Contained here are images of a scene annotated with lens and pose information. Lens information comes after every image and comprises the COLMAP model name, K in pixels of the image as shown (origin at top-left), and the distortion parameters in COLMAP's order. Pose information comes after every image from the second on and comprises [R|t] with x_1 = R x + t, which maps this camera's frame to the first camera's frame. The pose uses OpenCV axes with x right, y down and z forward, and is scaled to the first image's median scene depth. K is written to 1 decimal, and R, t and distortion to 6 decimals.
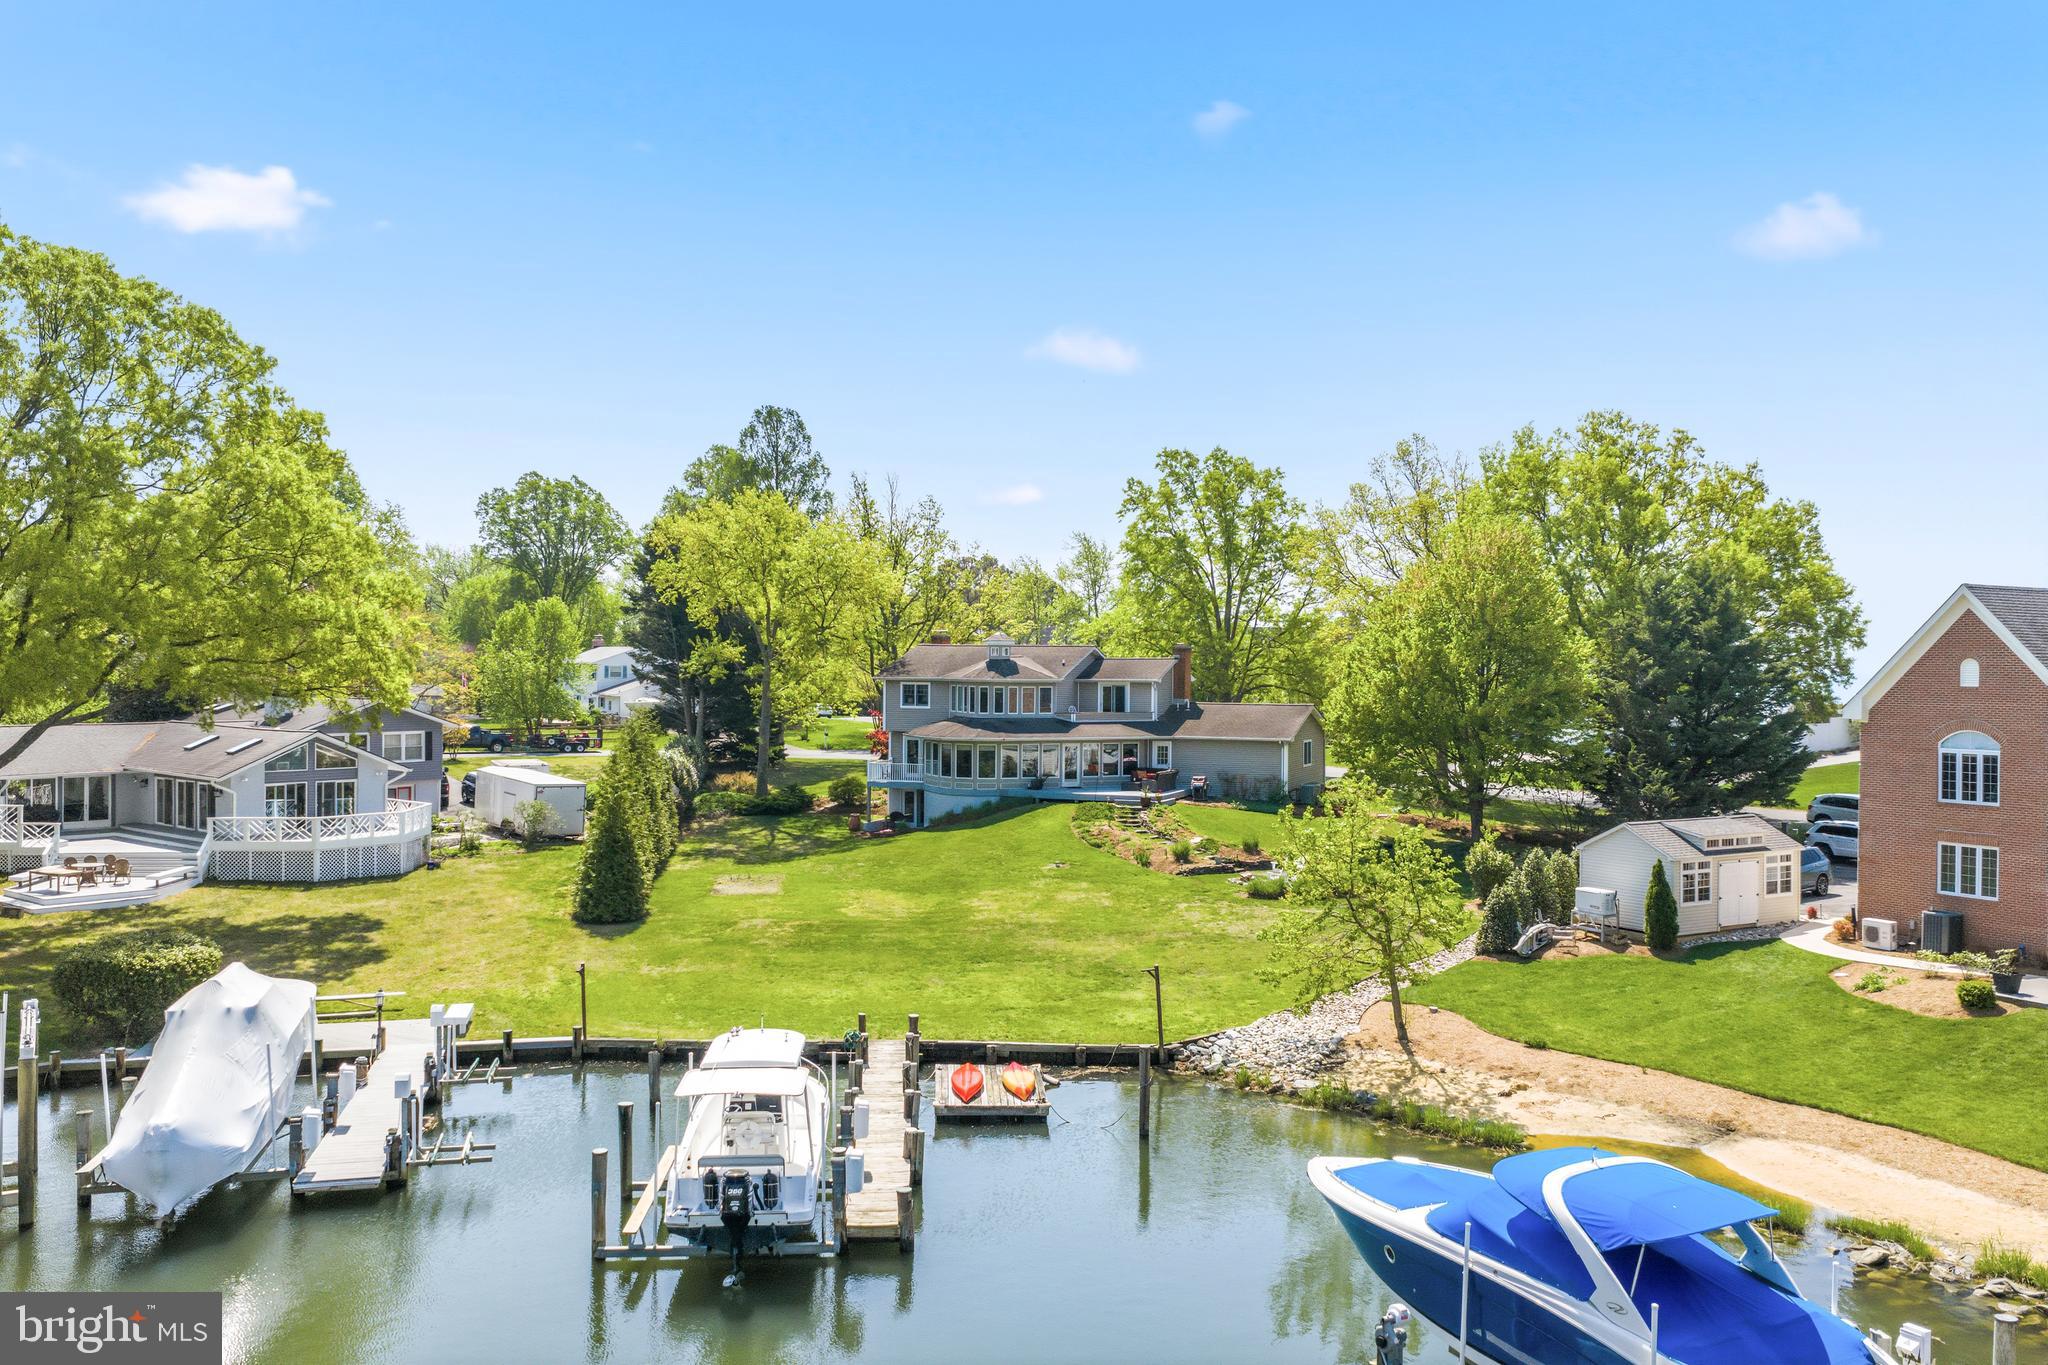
lens RADIAL K [[1600.0, 0, 1024.0], [0, 1600.0, 682.5], [0, 0, 1]] dist [0.016799, -0.005285]
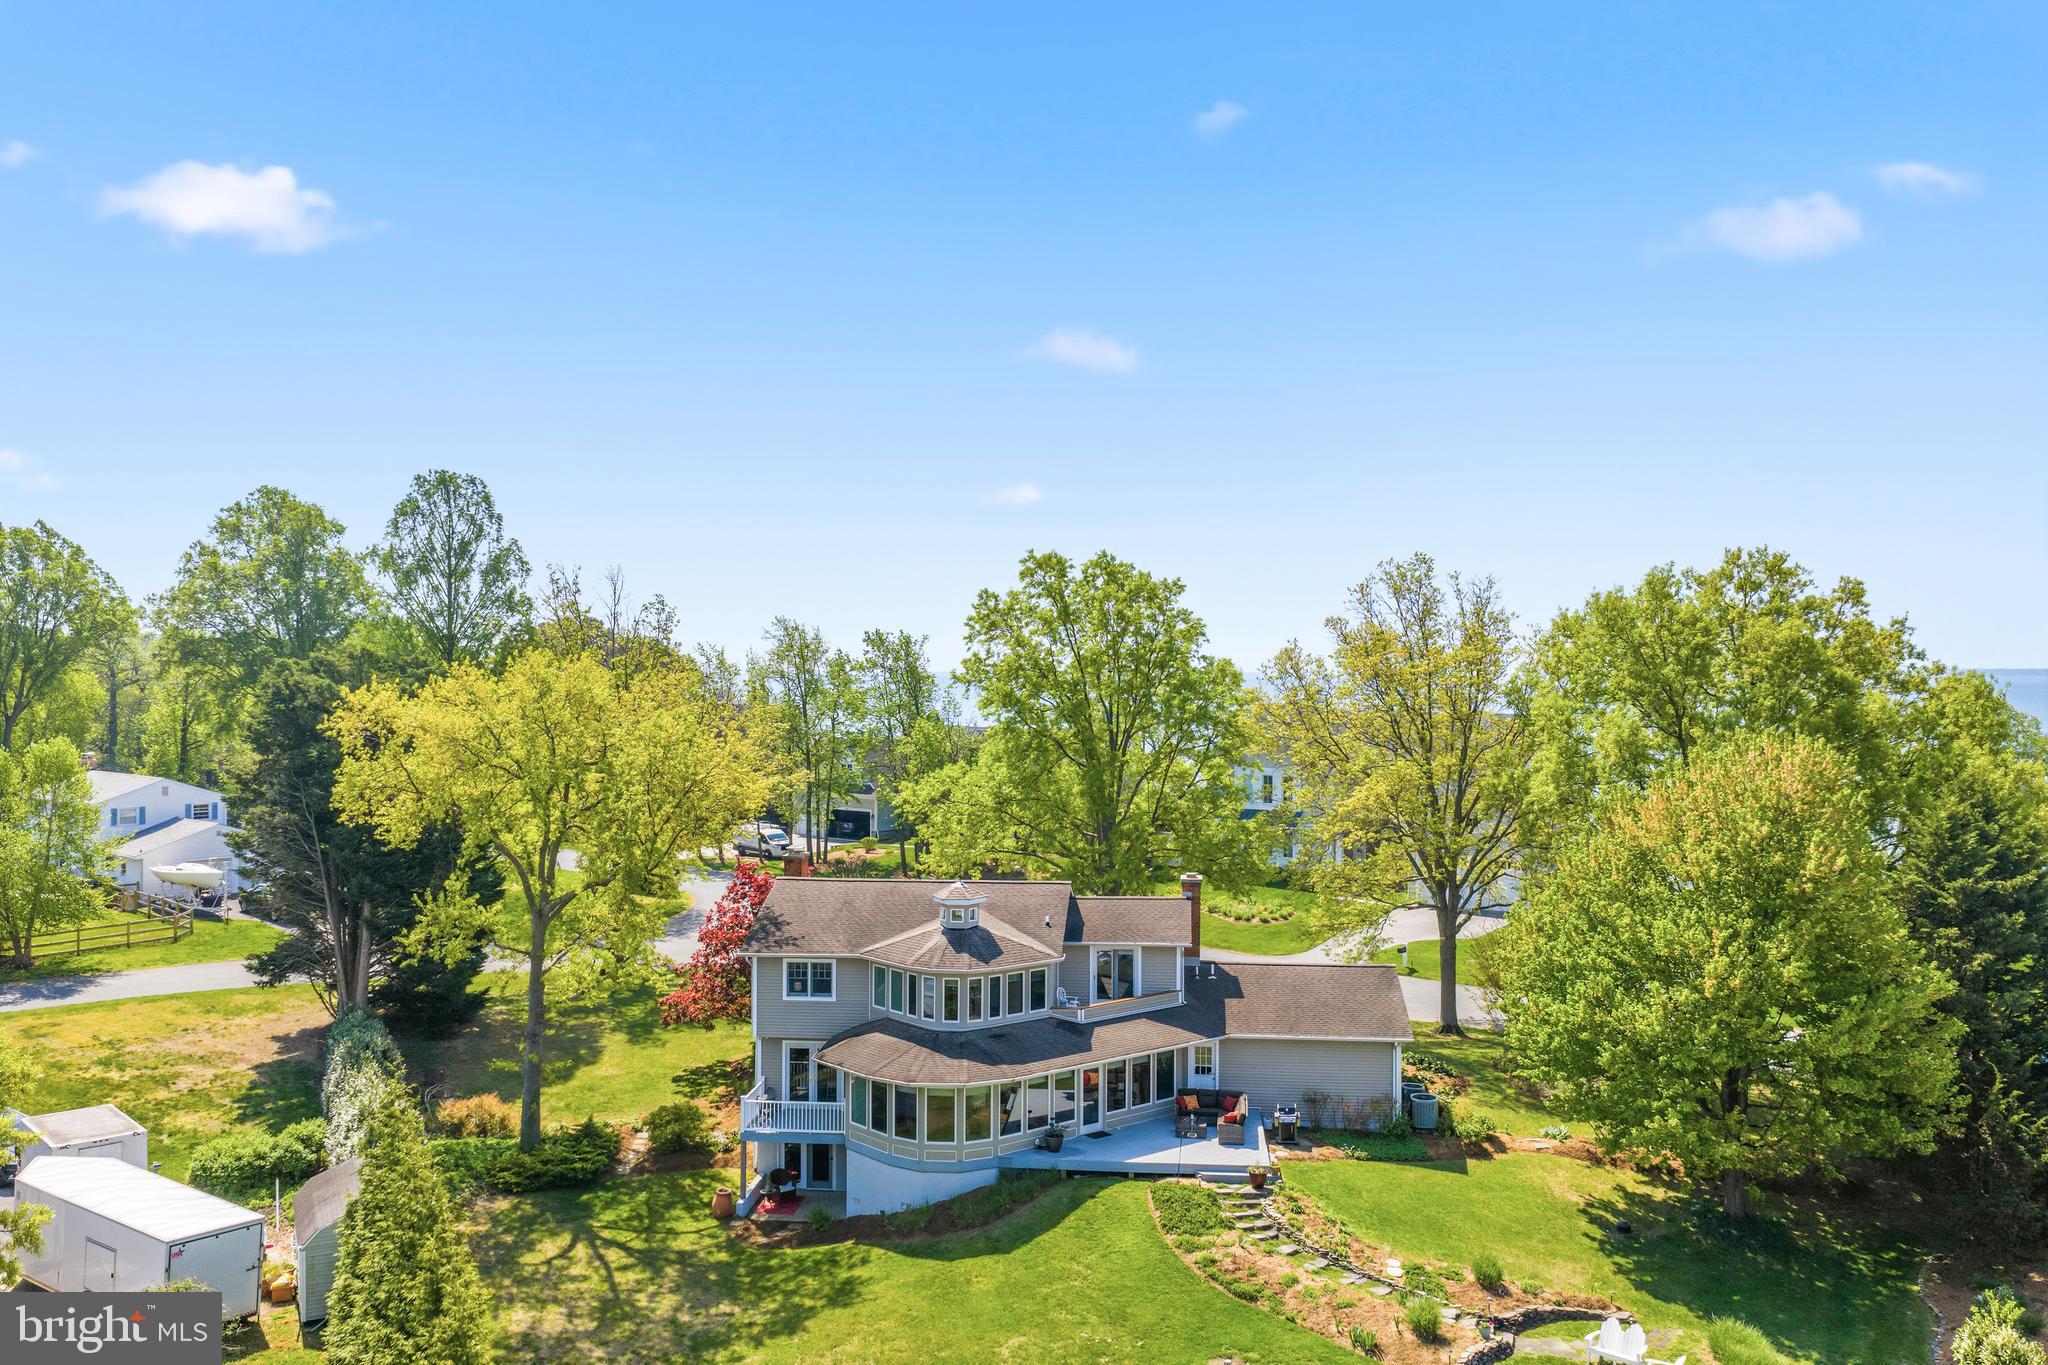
lens RADIAL K [[1600.0, 0, 1024.0], [0, 1600.0, 682.5], [0, 0, 1]] dist [0.016799, -0.005285]
pose [[0.950173, -0.009398, 0.311581, -0.181415], [0.010592, 0.999942, -0.002138, -0.105671], [-0.311543, 0.005332, 0.950217, 0.379506]]
